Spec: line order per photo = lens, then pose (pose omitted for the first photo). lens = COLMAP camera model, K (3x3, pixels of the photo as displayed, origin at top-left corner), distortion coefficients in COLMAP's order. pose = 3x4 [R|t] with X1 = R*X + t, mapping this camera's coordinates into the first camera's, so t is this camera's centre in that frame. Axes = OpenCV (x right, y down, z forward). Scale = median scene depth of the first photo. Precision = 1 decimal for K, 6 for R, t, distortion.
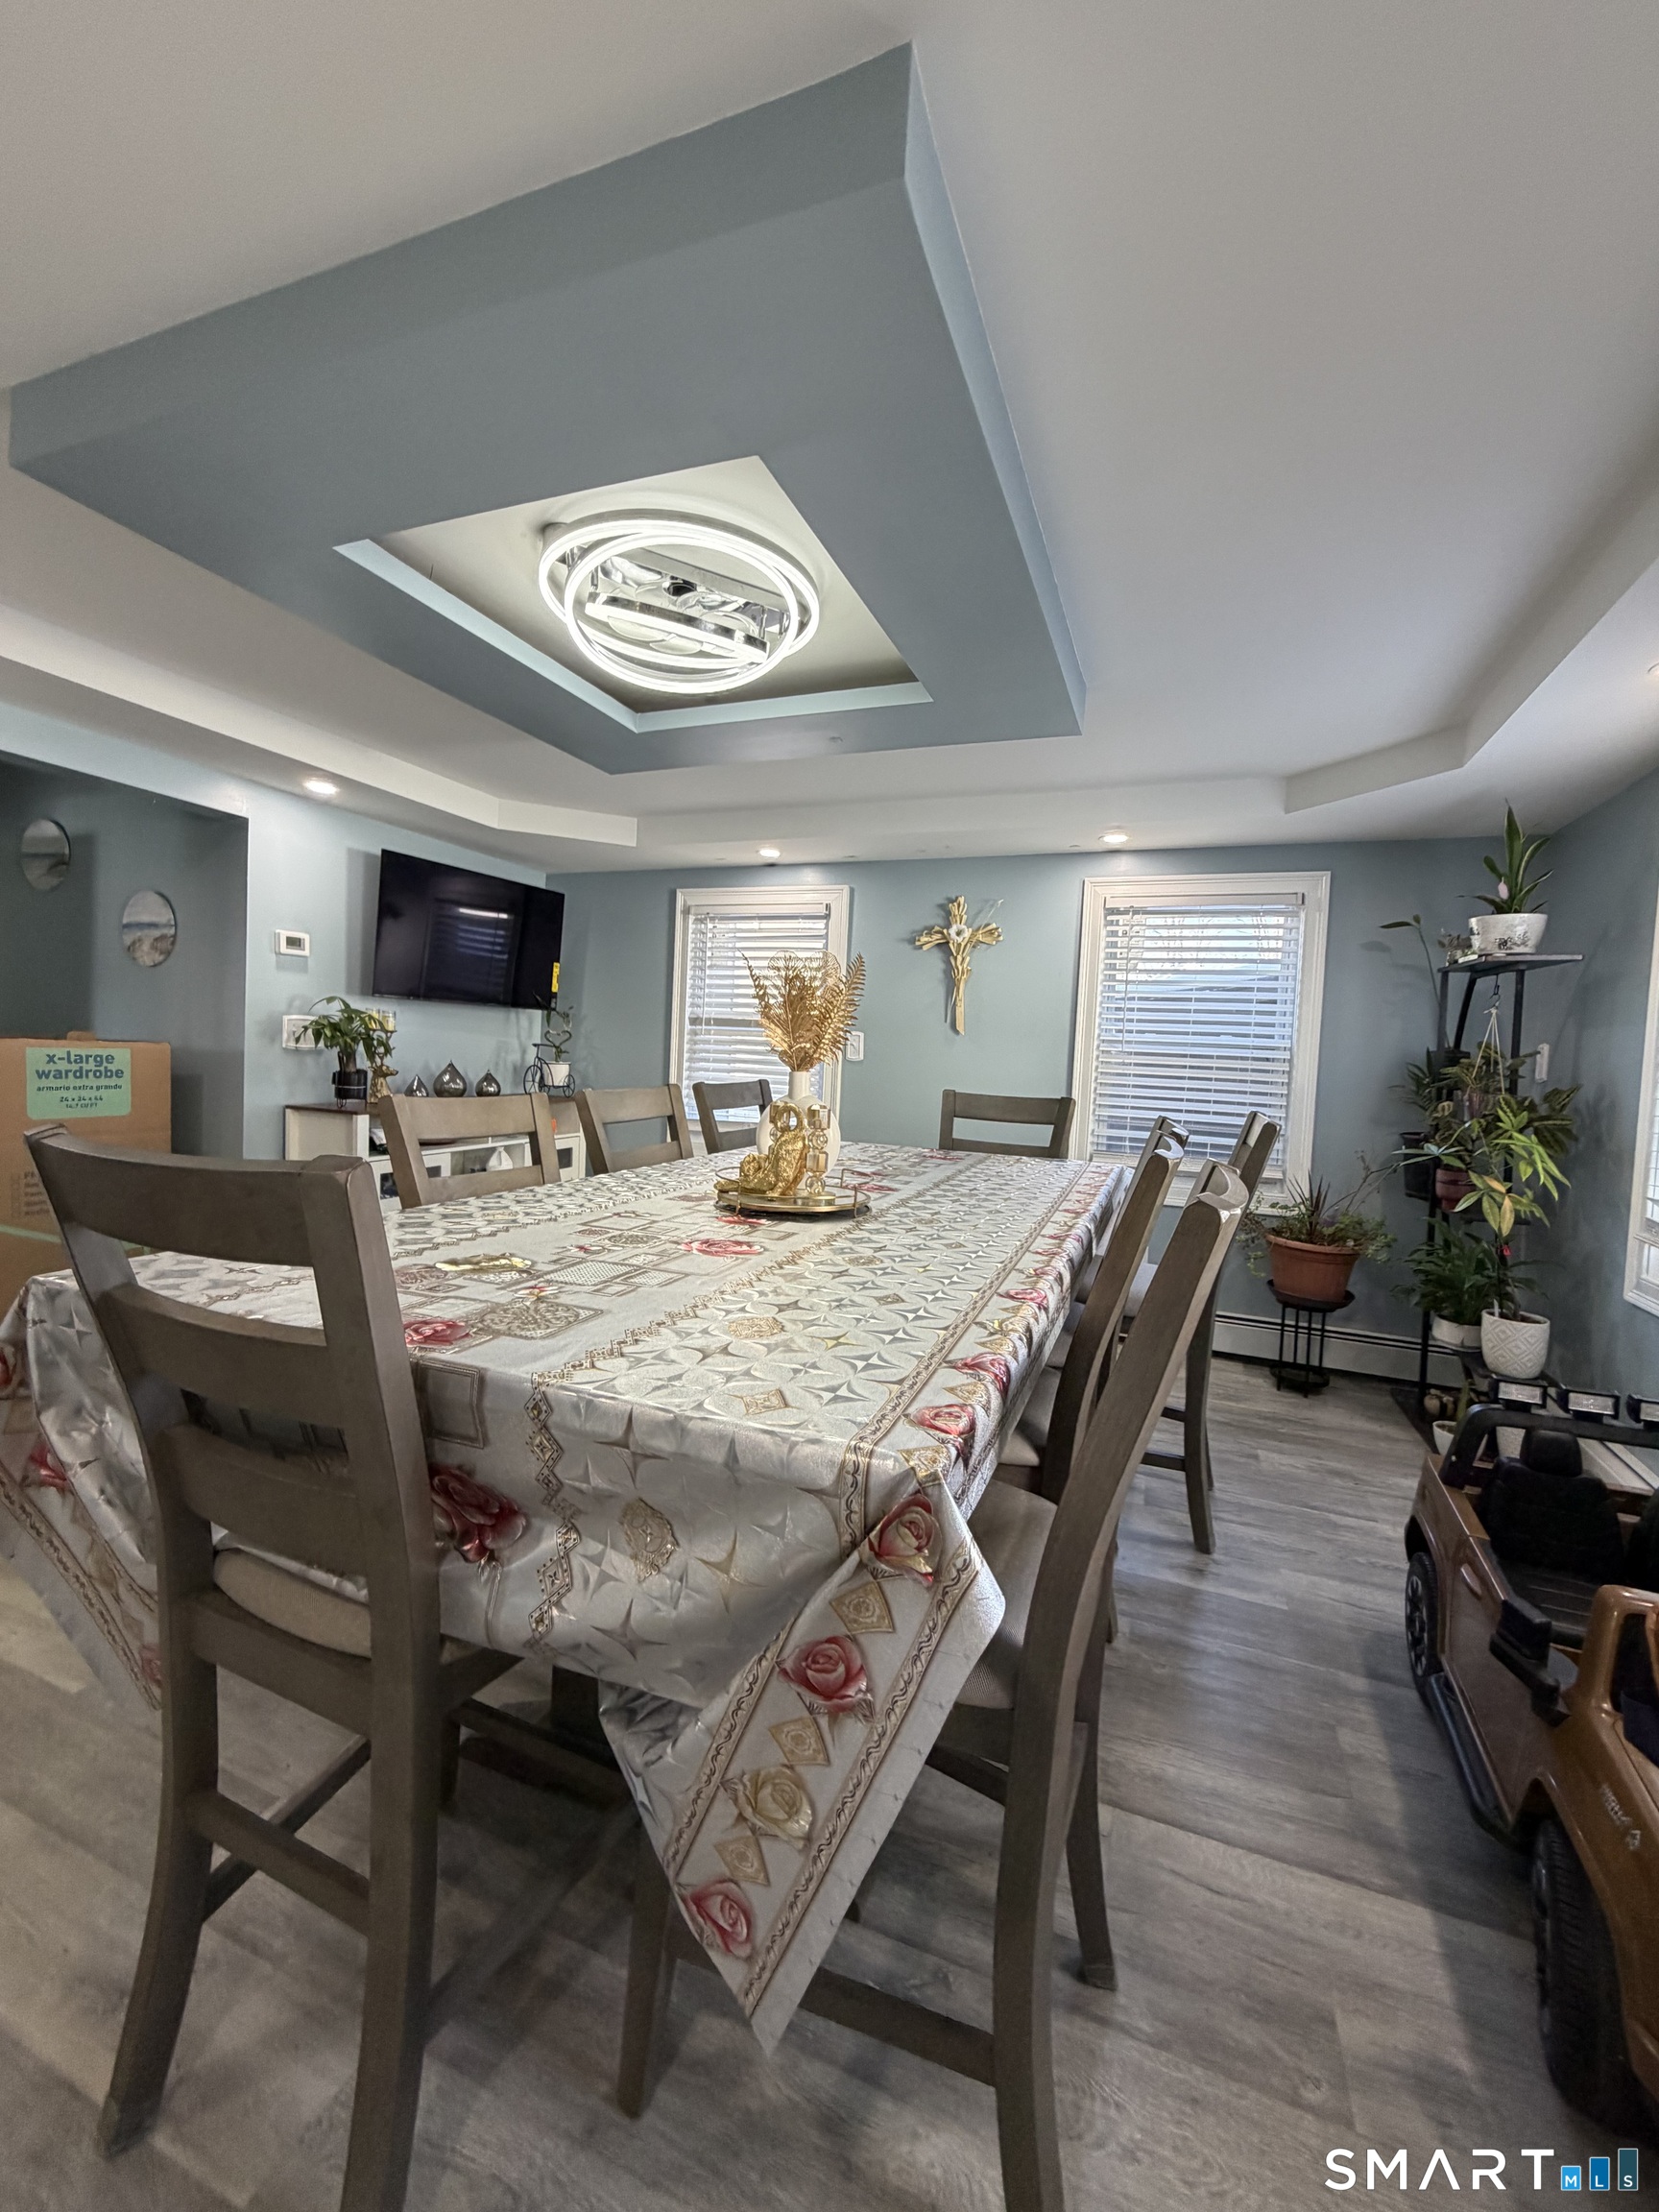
lens RADIAL K [[883.0, 0, 831.6], [0, 883.0, 1097.4], [0, 0, 1]] dist [-0.000350, 0.000281]
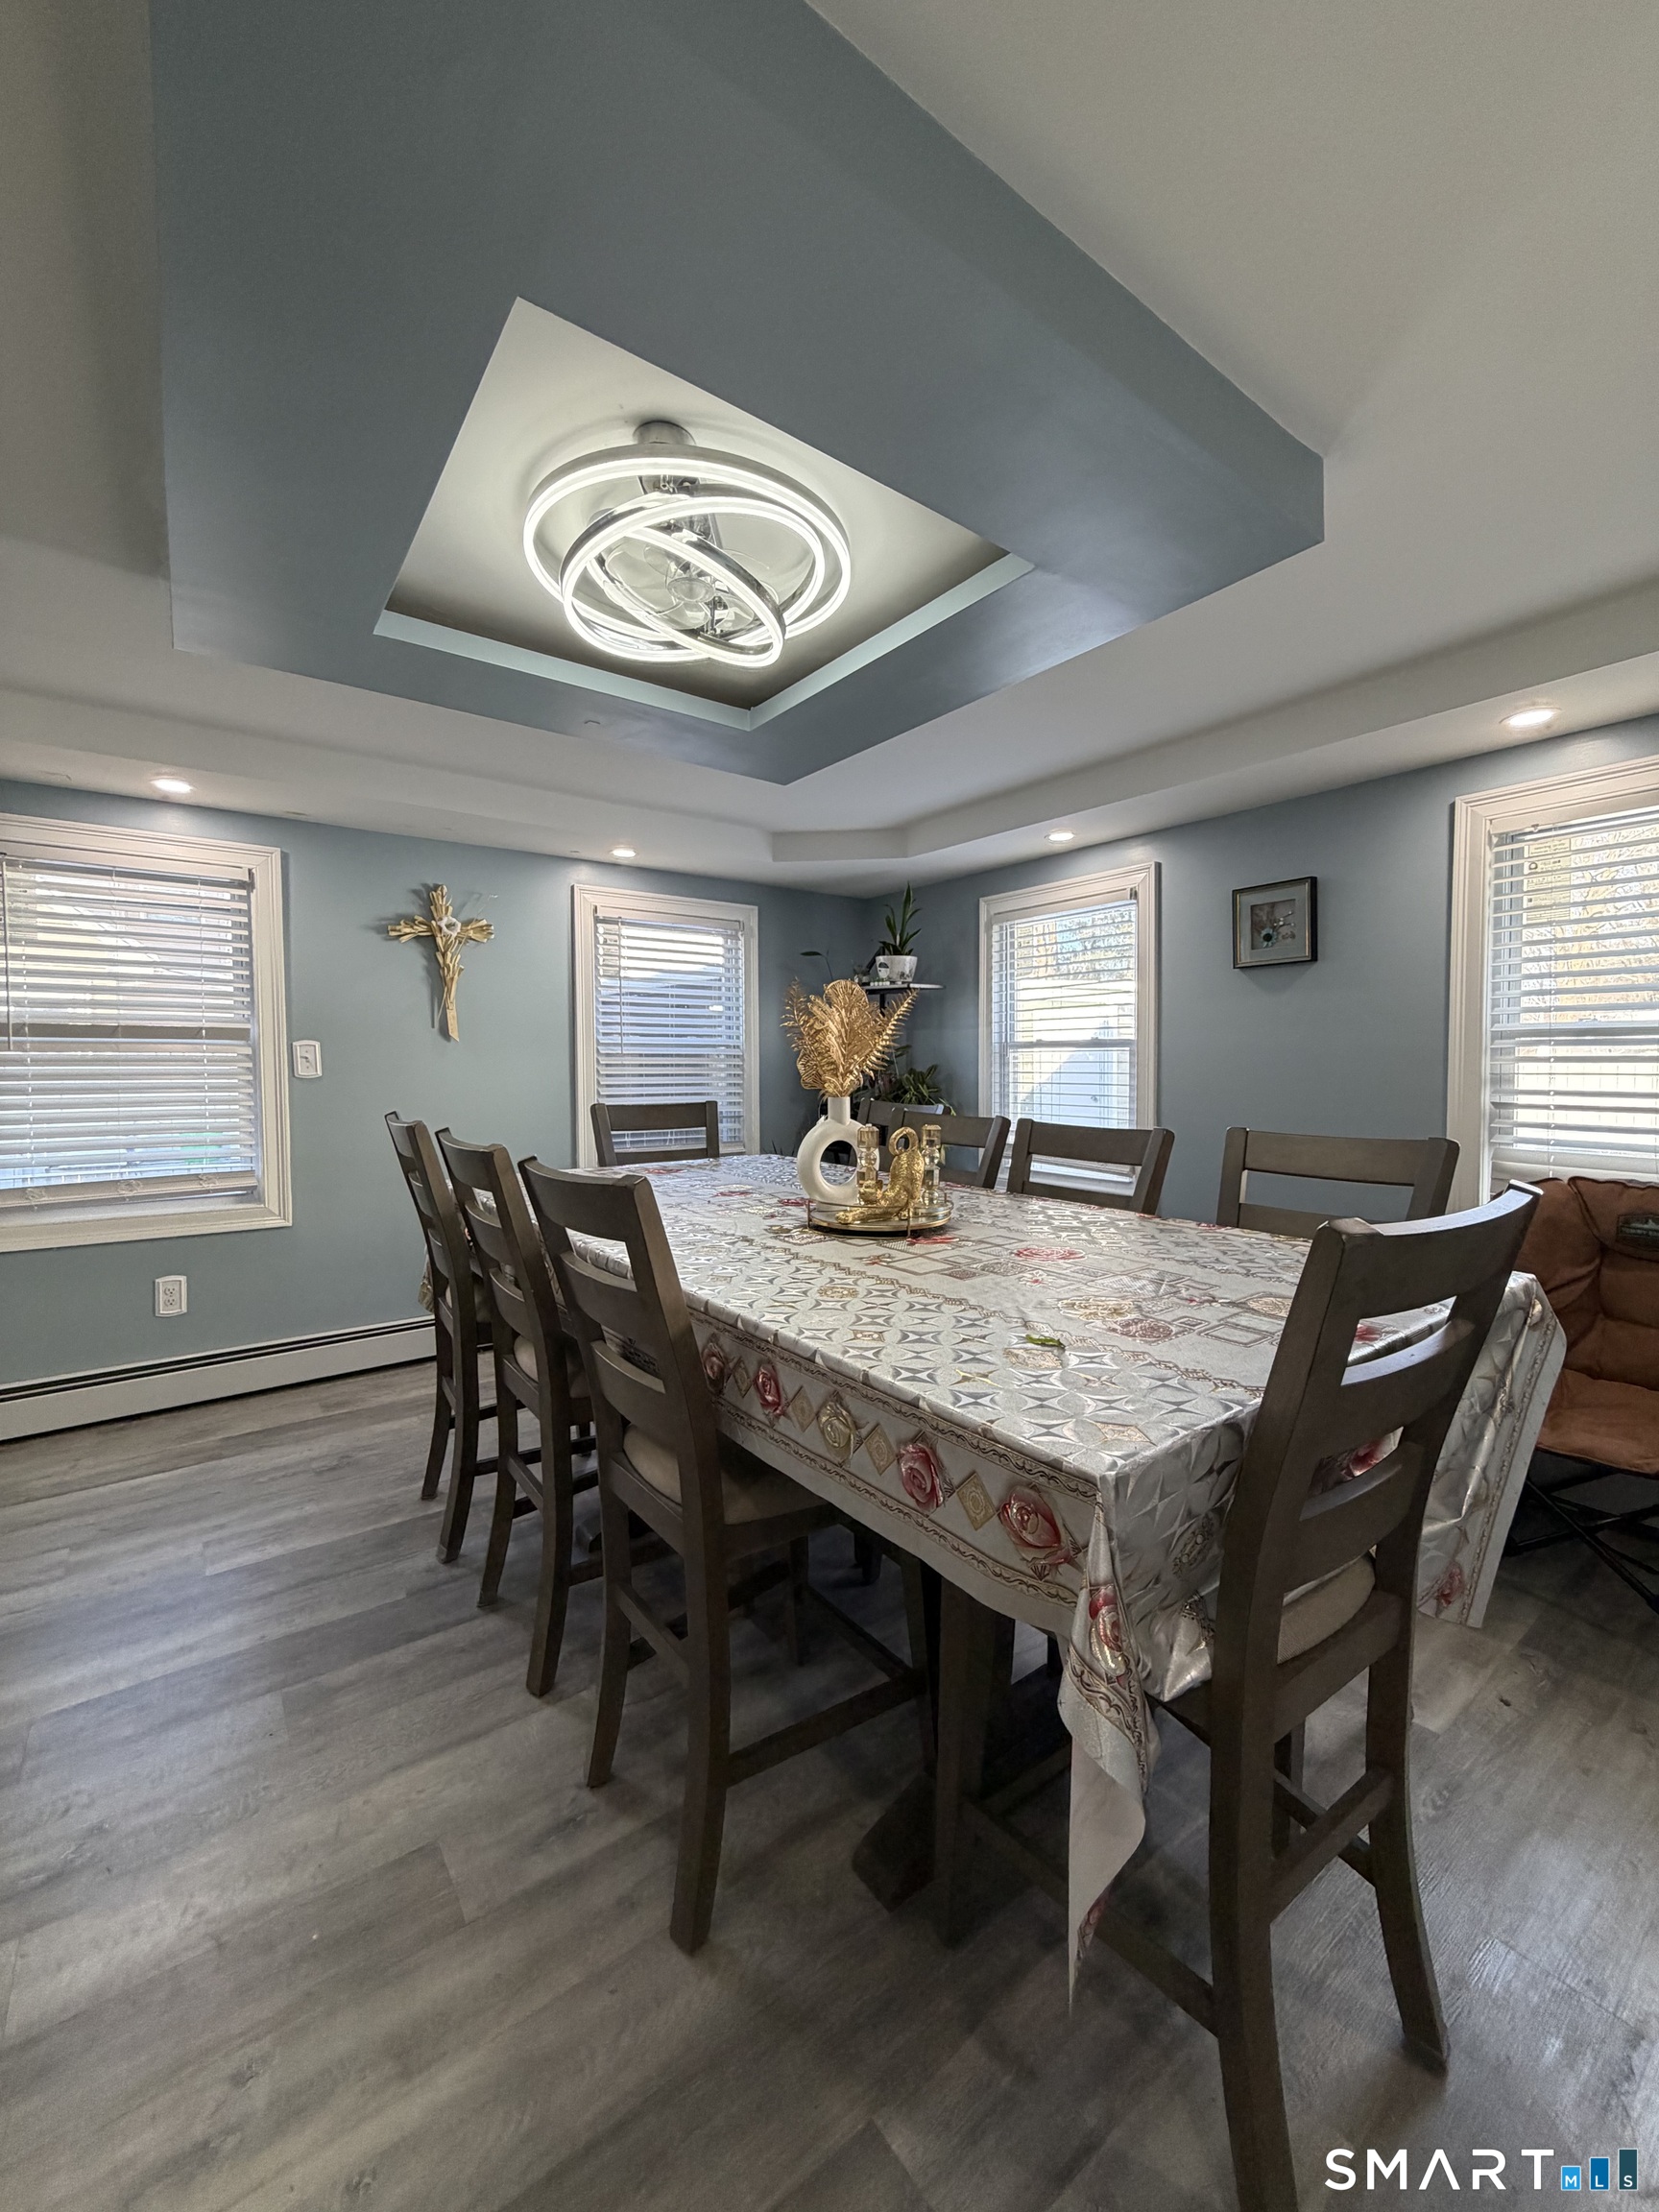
lens RADIAL K [[883.0, 0, 831.6], [0, 883.0, 1097.4], [0, 0, 1]] dist [-0.000350, 0.000281]
pose [[0.526595, -0.082702, 0.846084, -0.415396], [0.065649, 0.996241, 0.056519, -0.039909], [-0.847578, 0.025782, 0.530044, 0.207349]]
